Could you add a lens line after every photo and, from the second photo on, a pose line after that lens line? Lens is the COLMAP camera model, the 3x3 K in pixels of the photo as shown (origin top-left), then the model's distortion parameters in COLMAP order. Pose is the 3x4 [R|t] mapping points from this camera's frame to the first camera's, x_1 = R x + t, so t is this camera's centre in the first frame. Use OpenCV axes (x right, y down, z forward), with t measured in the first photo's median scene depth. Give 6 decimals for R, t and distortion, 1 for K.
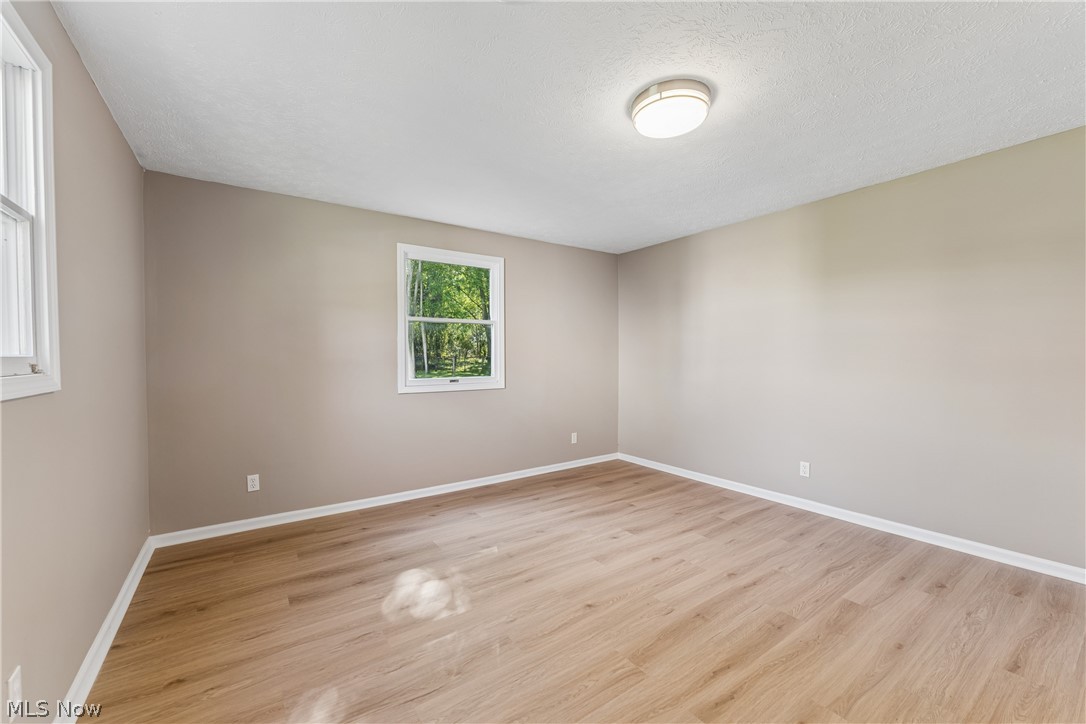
lens RADIAL K [[429.7, 0, 549.0], [0, 429.7, 360.5], [0, 0, 1]] dist [-0.002966, -0.000646]
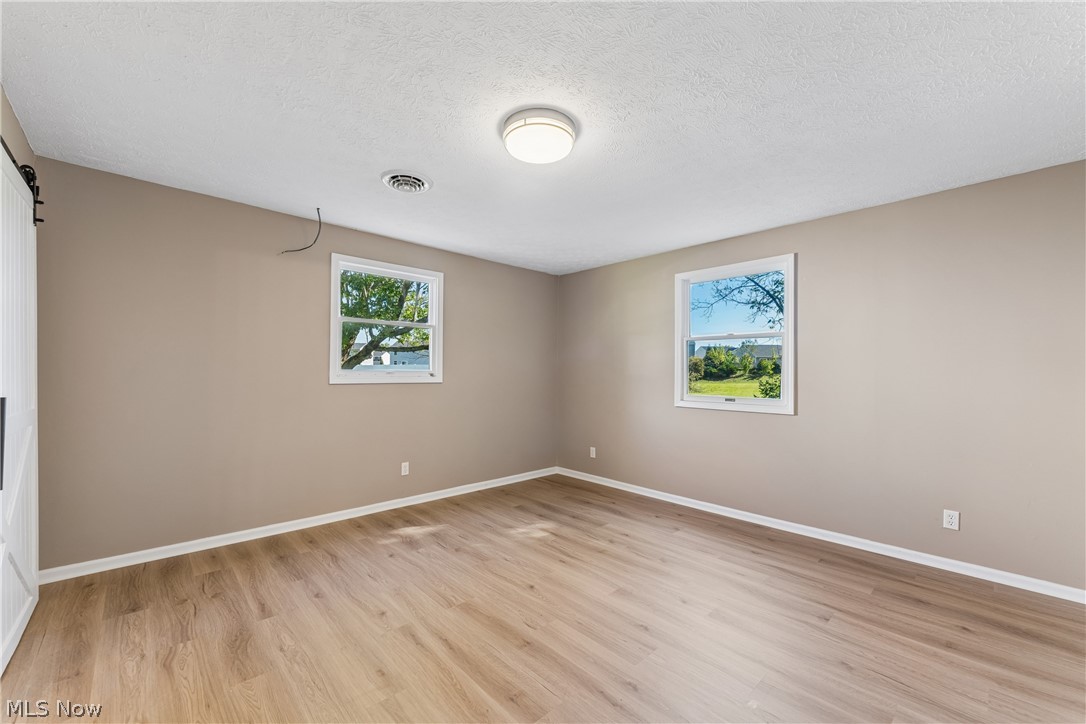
lens RADIAL K [[429.7, 0, 534.3], [0, 429.7, 364.2], [0, 0, 1]] dist [-0.002966, -0.000646]
pose [[0.133243, -0.012101, -0.991010, 0.896590], [-0.018499, 0.999721, -0.014695, -0.012902], [0.990911, 0.020291, 0.132982, 0.596349]]
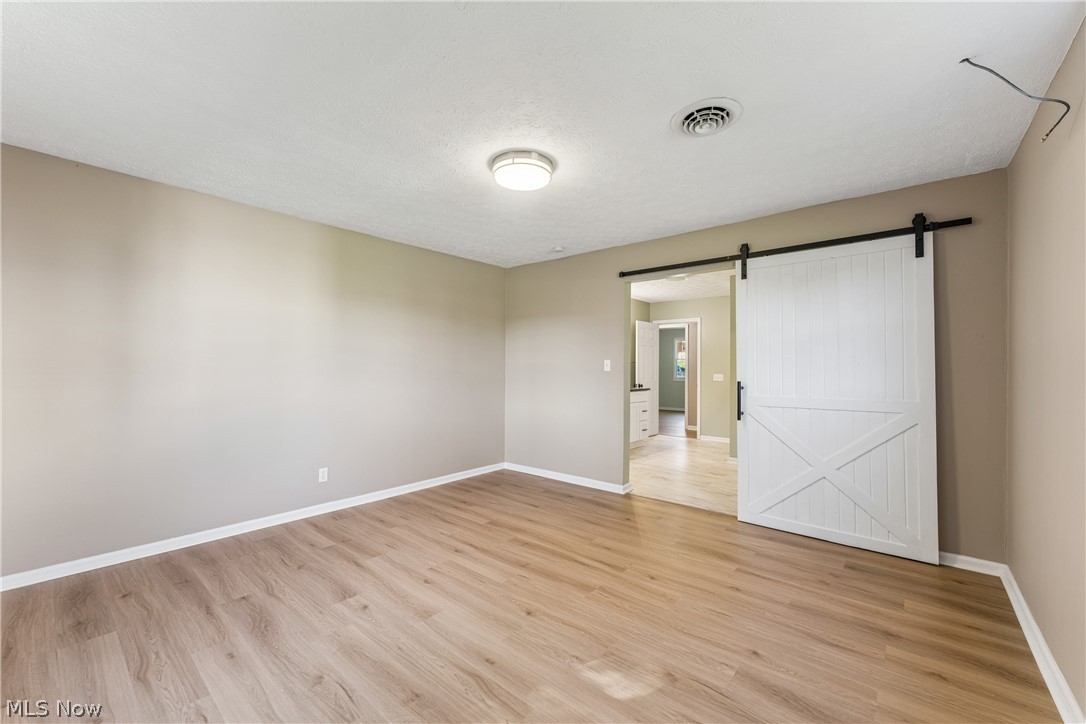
lens RADIAL K [[429.7, 0, 531.6], [0, 429.7, 362.3], [0, 0, 1]] dist [-0.002966, -0.000646]
pose [[-0.236897, 0.017999, 0.971368, -0.643305], [0.002648, 0.999837, -0.017881, -0.003222], [-0.971531, -0.001664, -0.236906, 0.878345]]
